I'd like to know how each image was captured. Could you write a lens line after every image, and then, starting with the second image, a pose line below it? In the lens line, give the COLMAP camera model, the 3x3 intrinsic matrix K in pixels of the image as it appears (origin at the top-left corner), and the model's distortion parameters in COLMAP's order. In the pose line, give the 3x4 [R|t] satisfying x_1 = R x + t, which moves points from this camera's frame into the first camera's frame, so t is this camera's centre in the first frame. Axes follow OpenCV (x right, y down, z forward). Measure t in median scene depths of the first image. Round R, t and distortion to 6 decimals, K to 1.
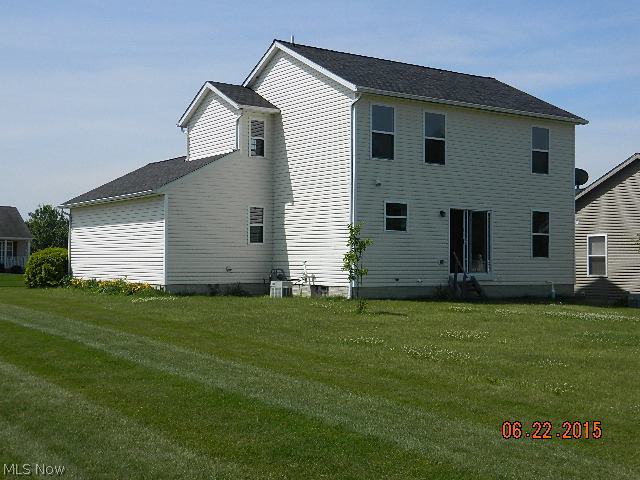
lens RADIAL K [[811.9, 0, 320.0], [0, 811.9, 240.0], [0, 0, 1]] dist [-0.005866, -0.000071]
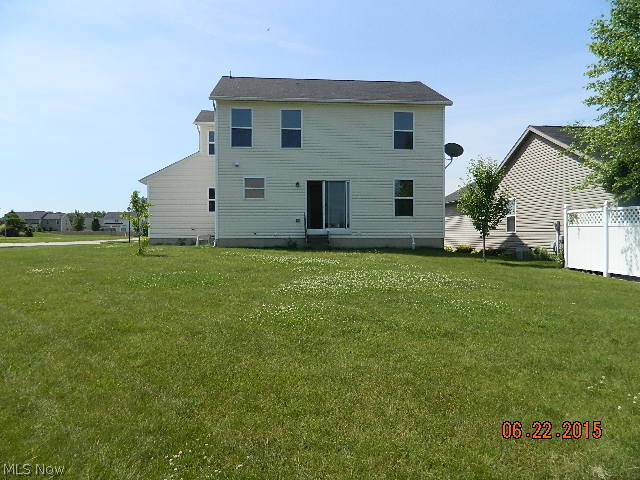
lens RADIAL K [[489.4, 0, 320.0], [0, 489.4, 240.0], [0, 0, 1]] dist [0.003957, 0.000601]
pose [[0.872551, -0.006650, -0.488478, 0.557759], [0.017986, 0.999667, 0.018519, 0.043653], [0.488192, -0.024945, 0.872380, 0.299847]]
